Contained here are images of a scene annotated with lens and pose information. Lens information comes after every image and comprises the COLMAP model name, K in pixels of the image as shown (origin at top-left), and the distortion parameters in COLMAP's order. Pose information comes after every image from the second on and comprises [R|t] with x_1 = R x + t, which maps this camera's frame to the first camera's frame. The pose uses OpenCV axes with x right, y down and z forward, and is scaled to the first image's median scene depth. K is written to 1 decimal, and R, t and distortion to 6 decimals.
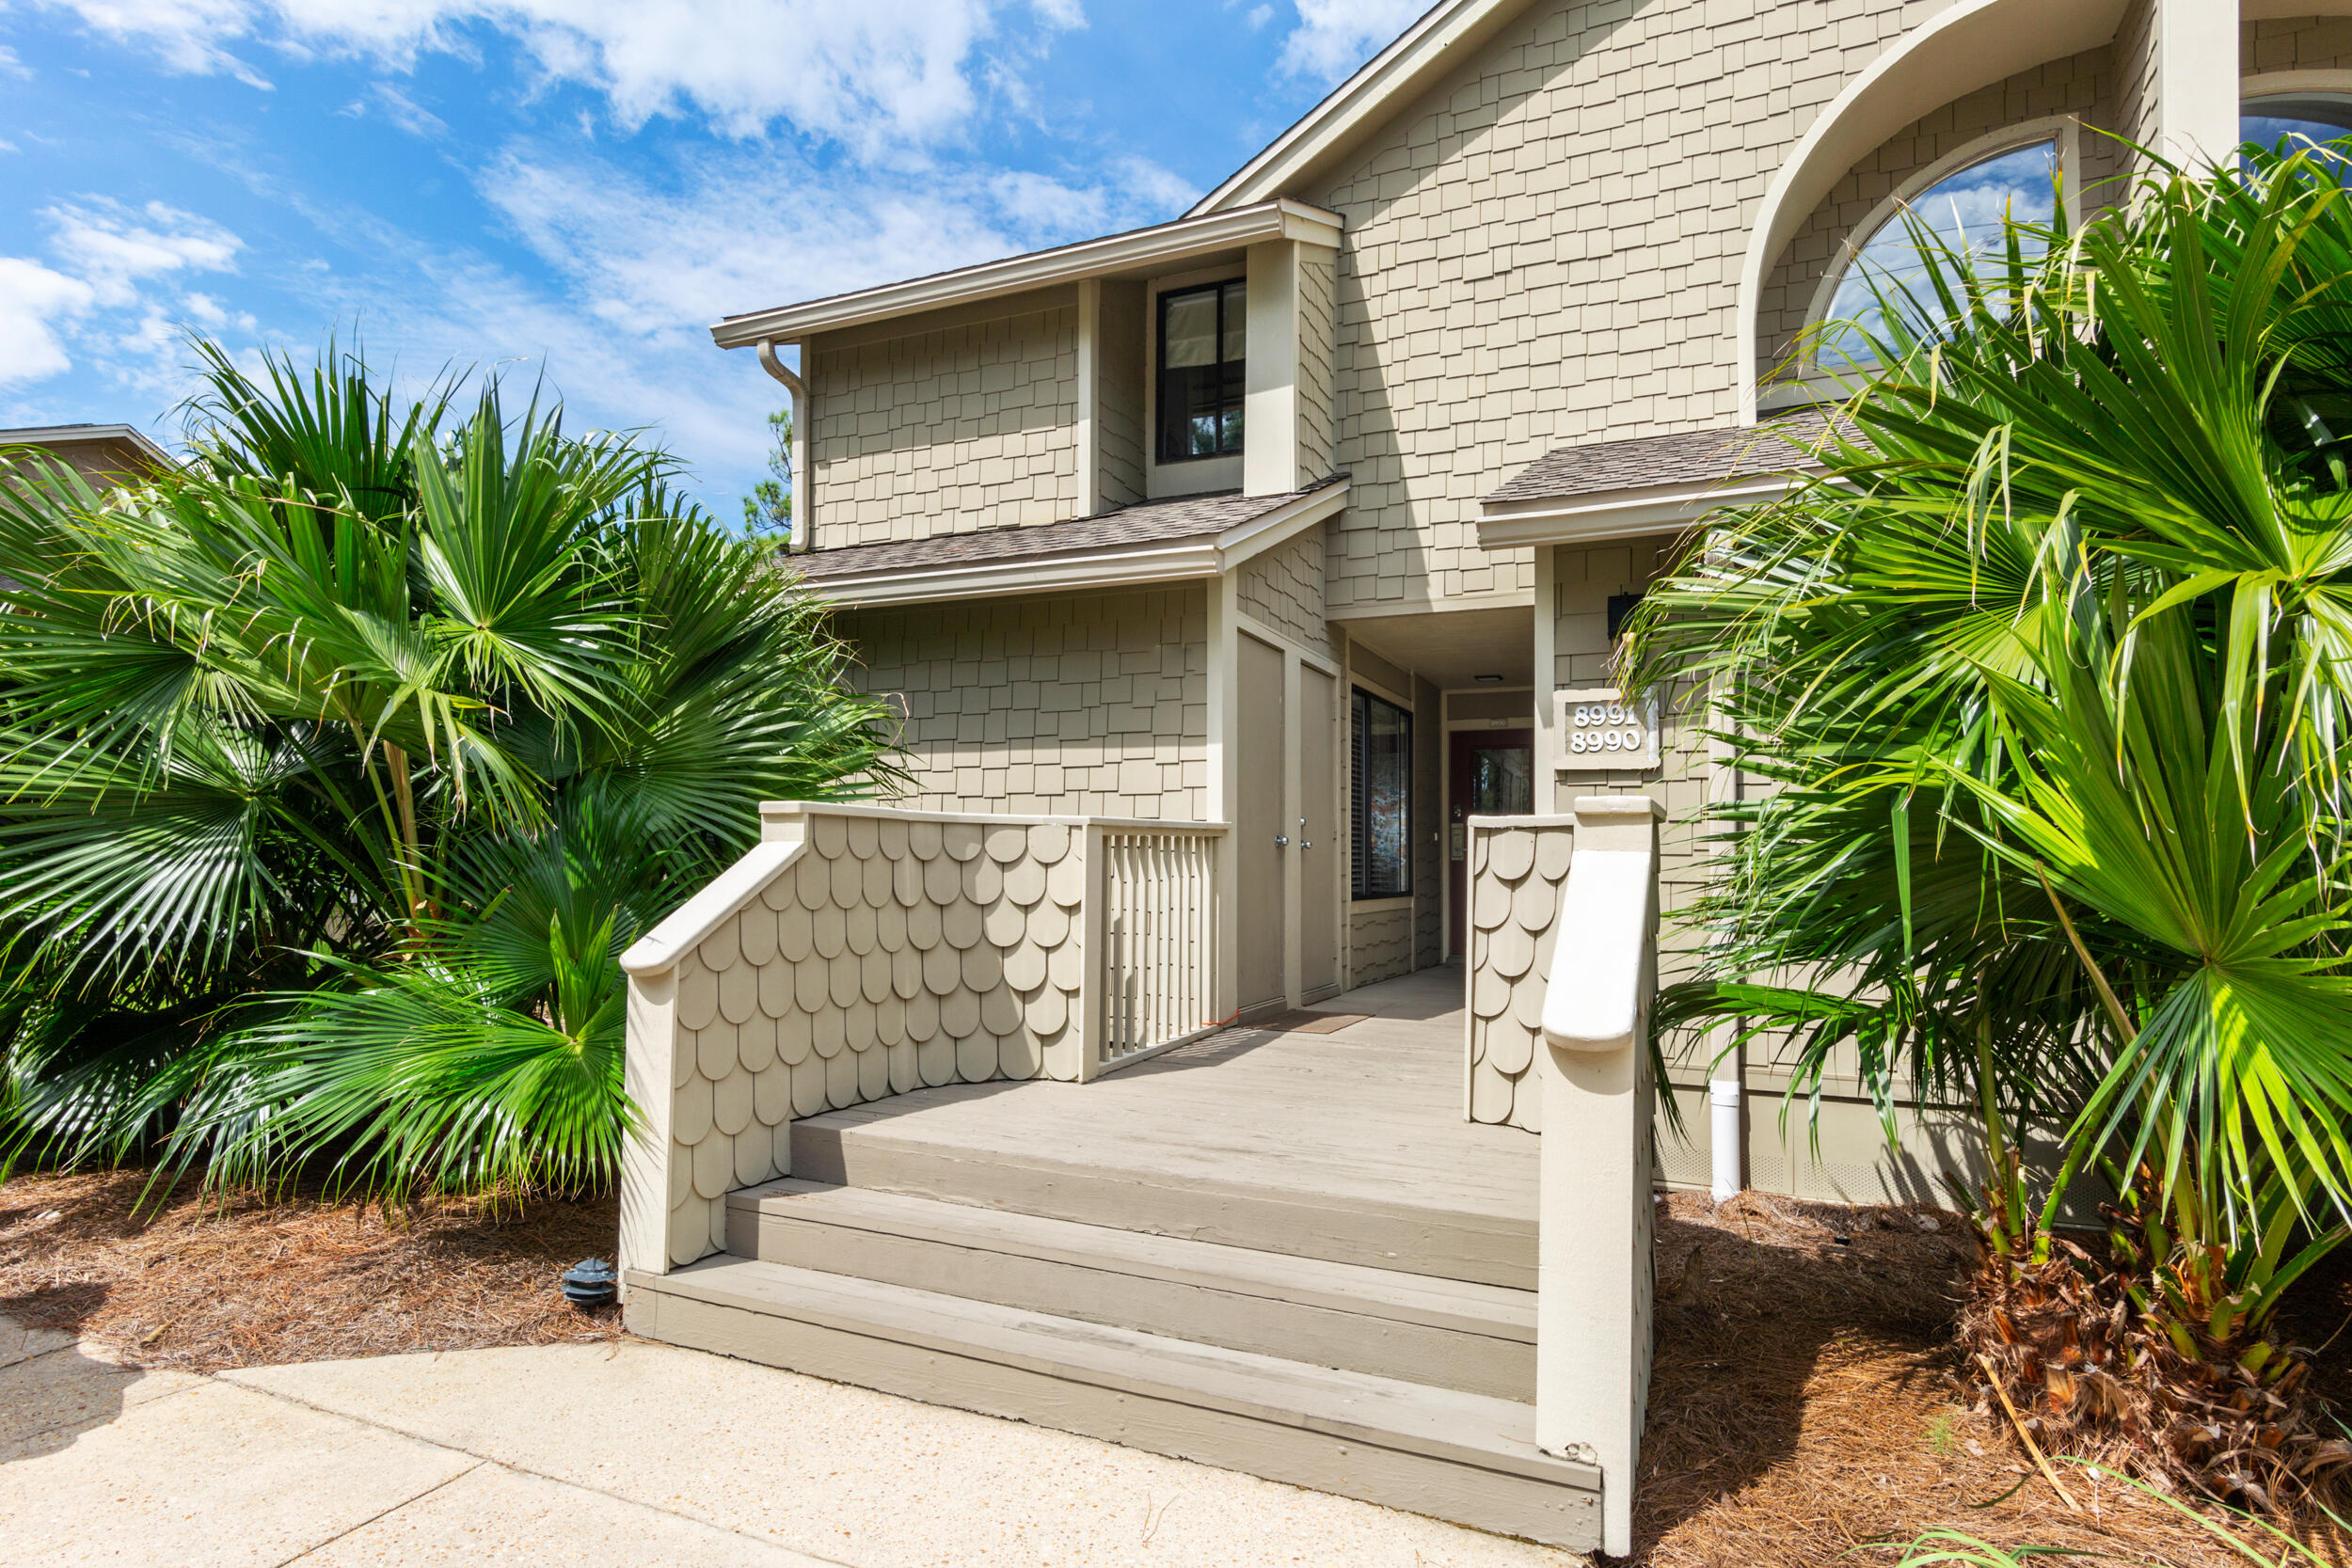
lens RADIAL K [[1244.0, 0, 1174.2], [0, 1244.0, 832.6], [0, 0, 1]] dist [0.001431, -0.000500]
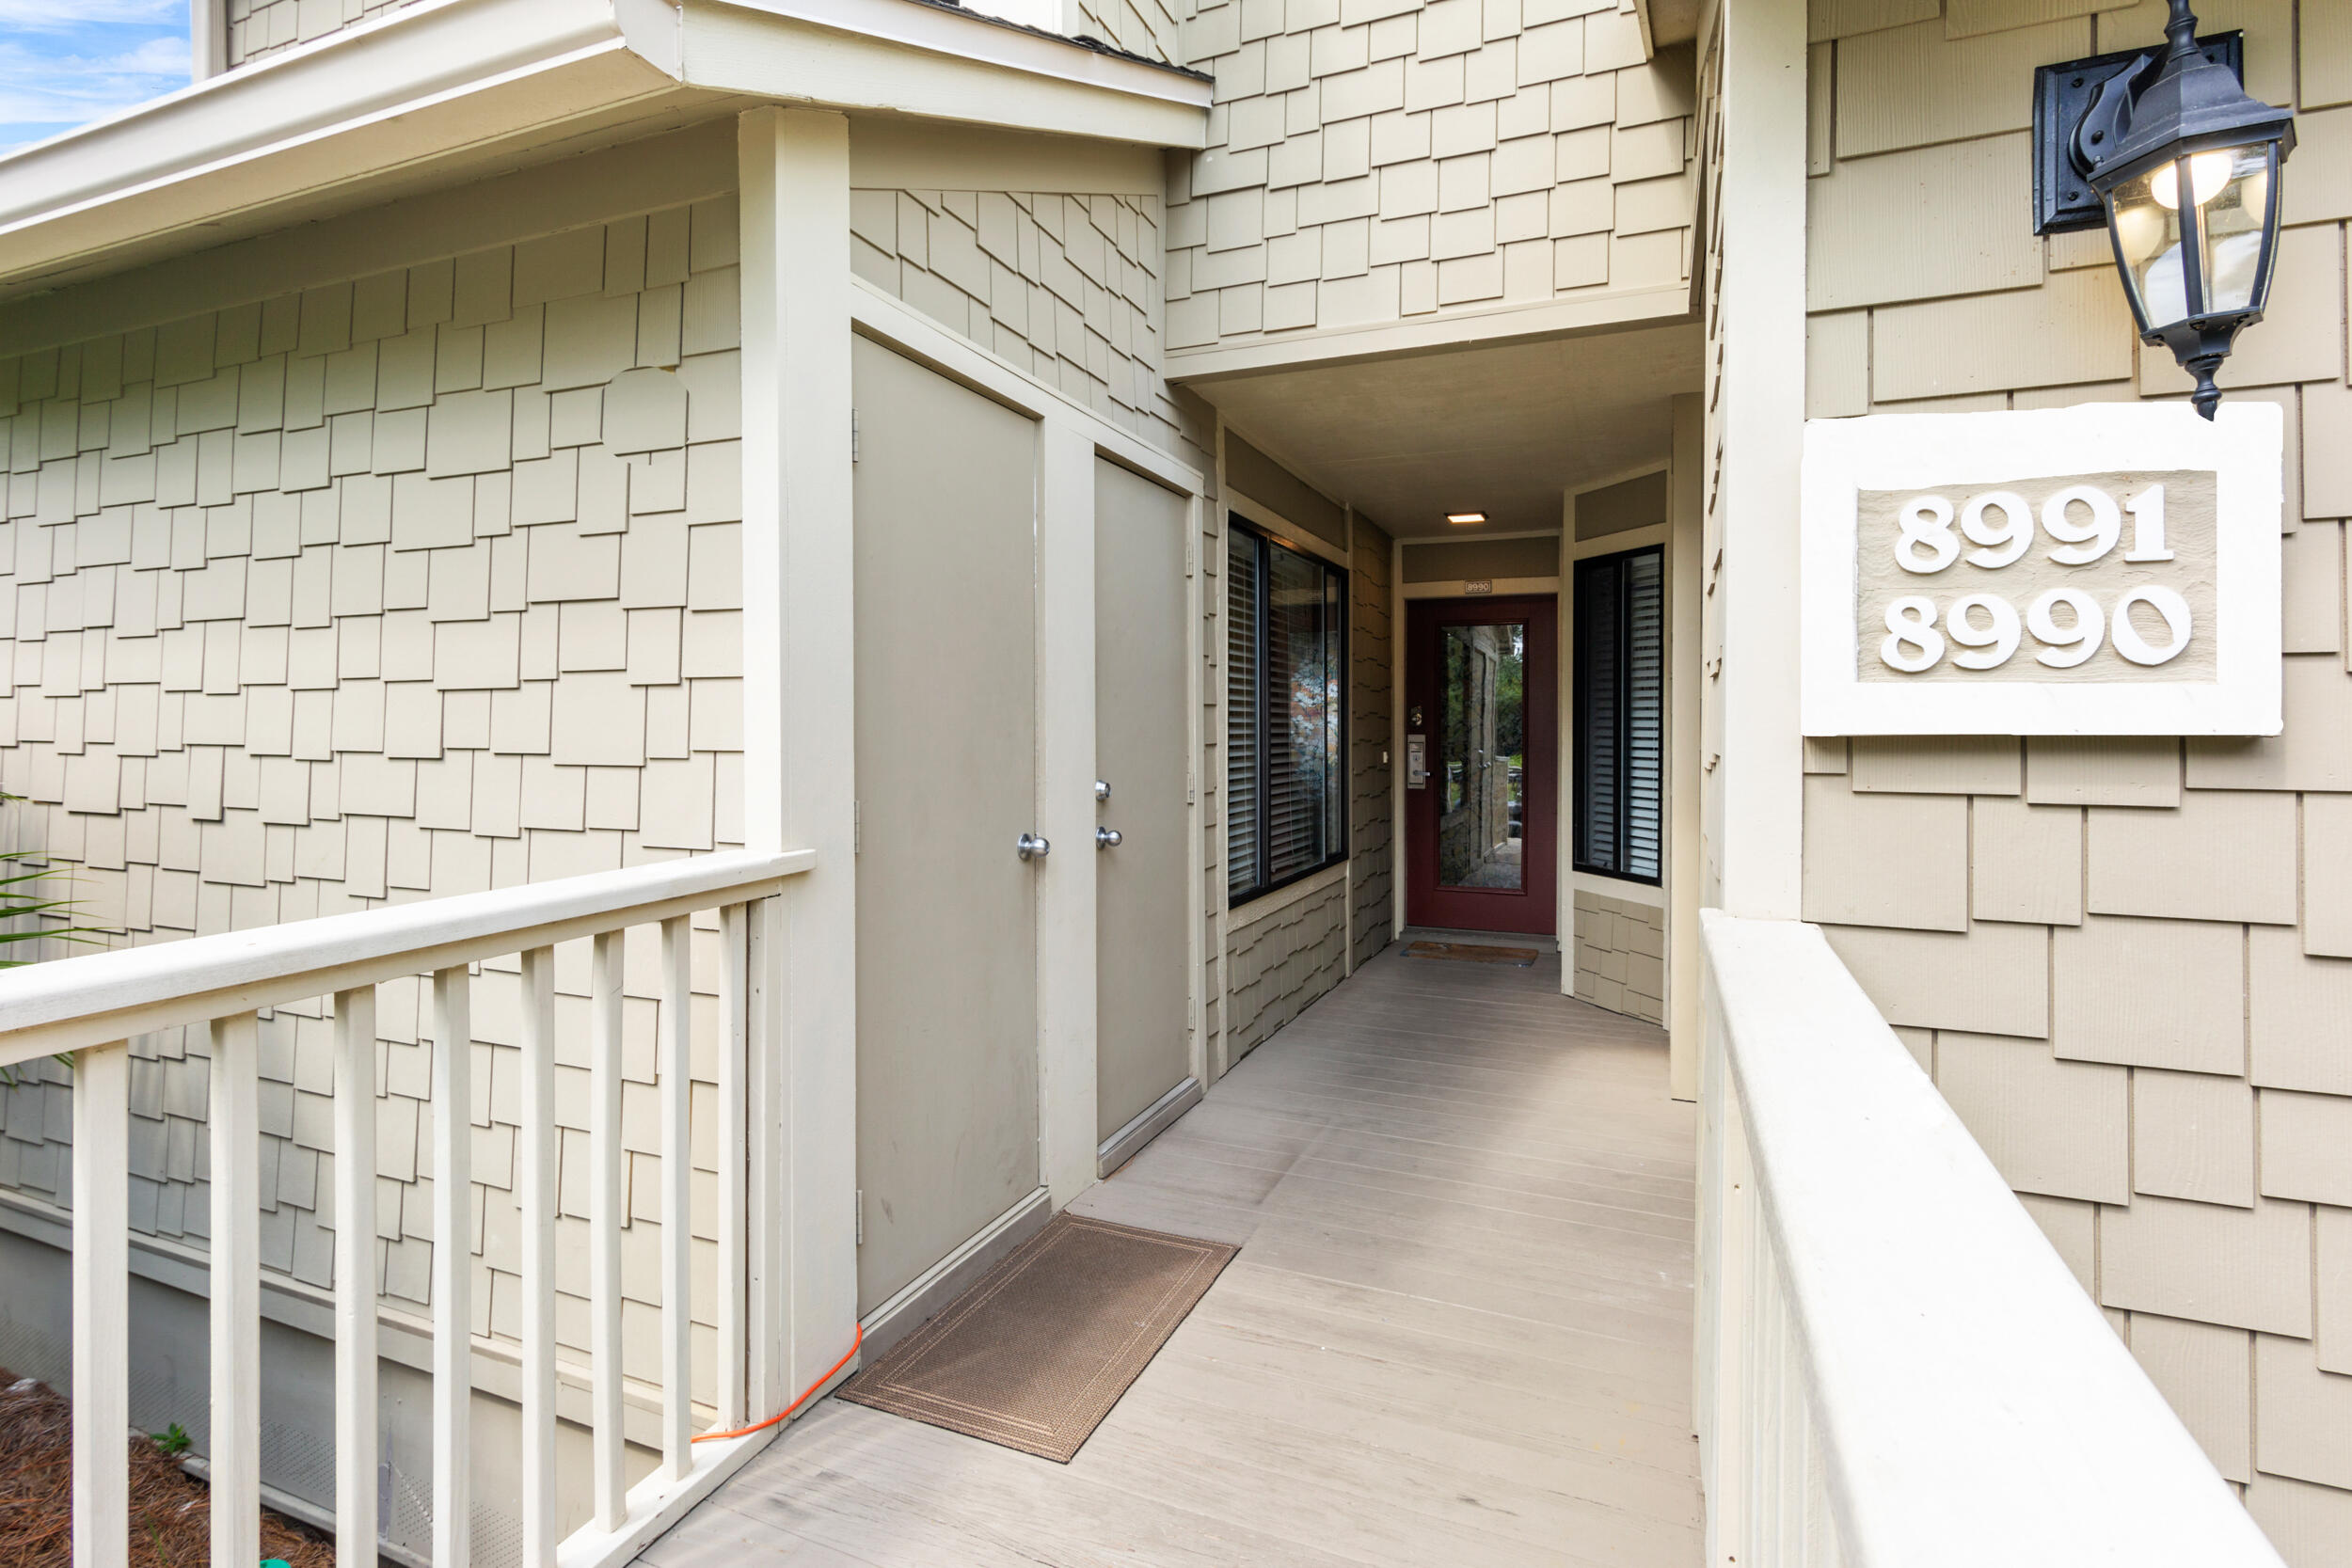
lens RADIAL K [[1156.6, 0, 1172.5], [0, 1156.6, 728.4], [0, 0, 1]] dist [-0.001676, -0.000267]
pose [[0.999737, -0.003887, 0.022606, 0.121134], [0.003252, 0.999601, 0.028048, -0.044379], [-0.022706, -0.027967, 0.999351, 0.562553]]
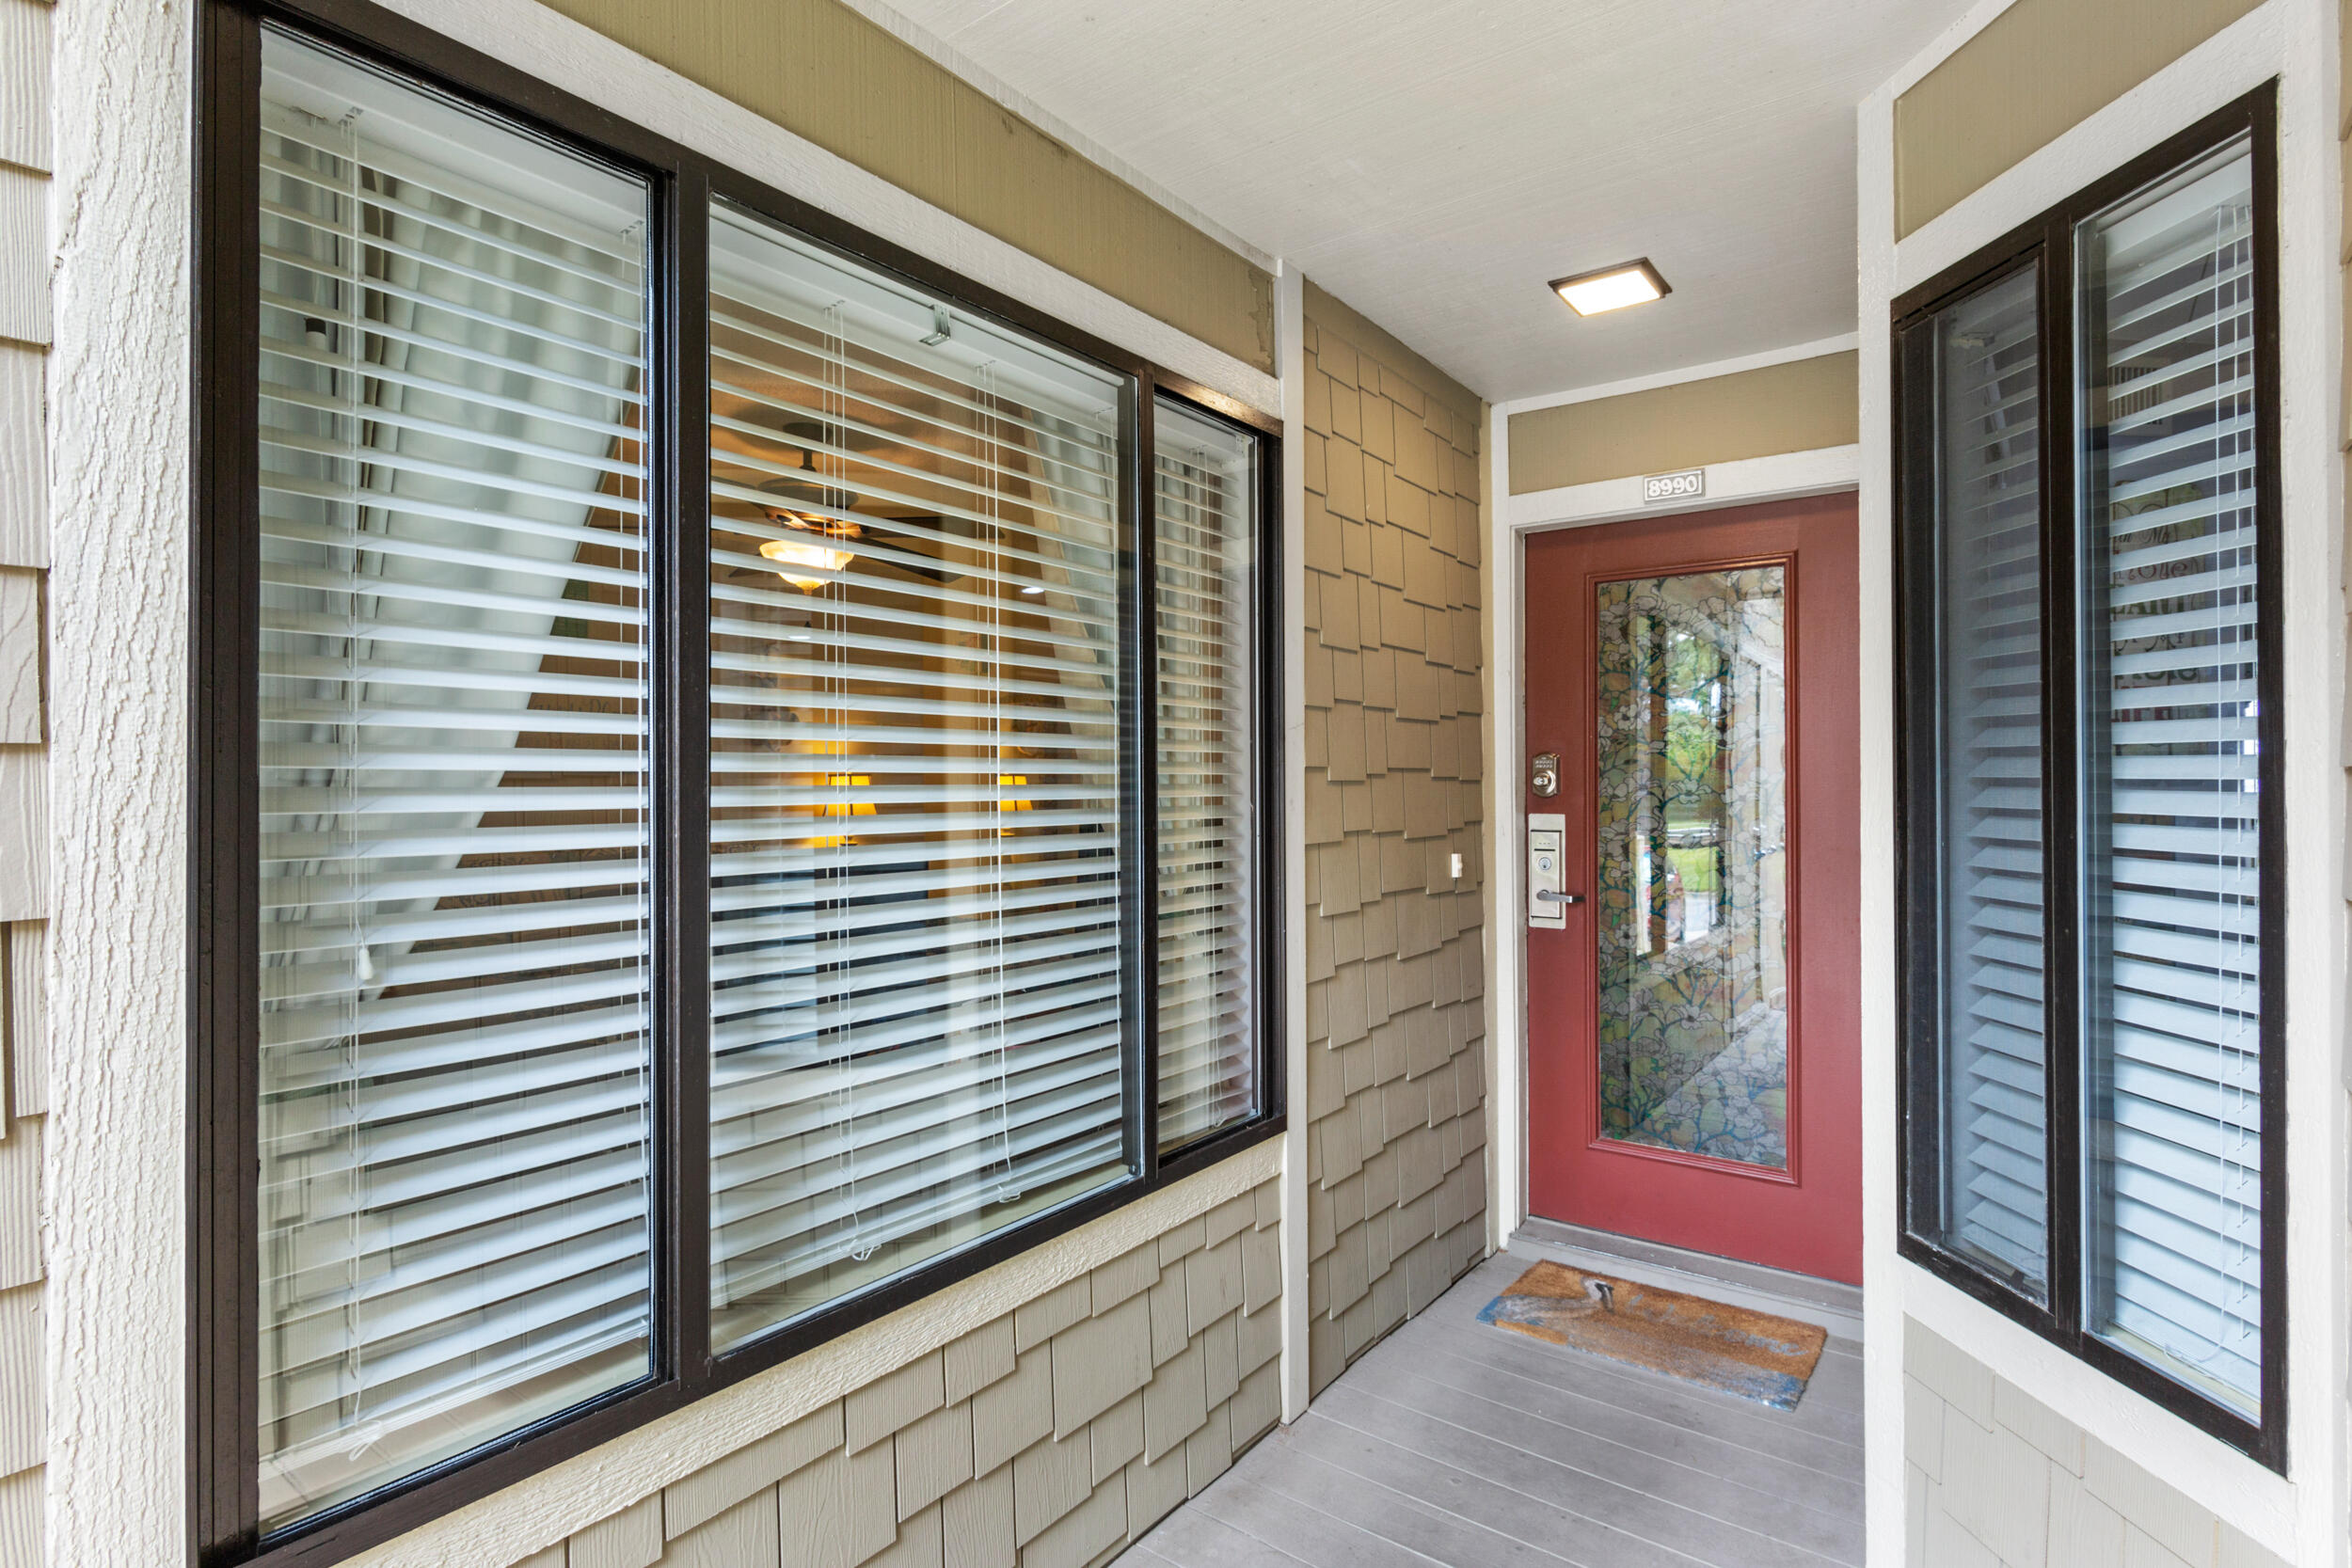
lens RADIAL K [[1177.9, 0, 1169.3], [0, 1177.9, 775.0], [0, 0, 1]] dist [0.001953, 0.000378]
pose [[0.973223, -0.011267, -0.229585, 0.305811], [0.015526, 0.999739, 0.016751, -0.037070], [0.229336, -0.019867, 0.973145, 1.028656]]
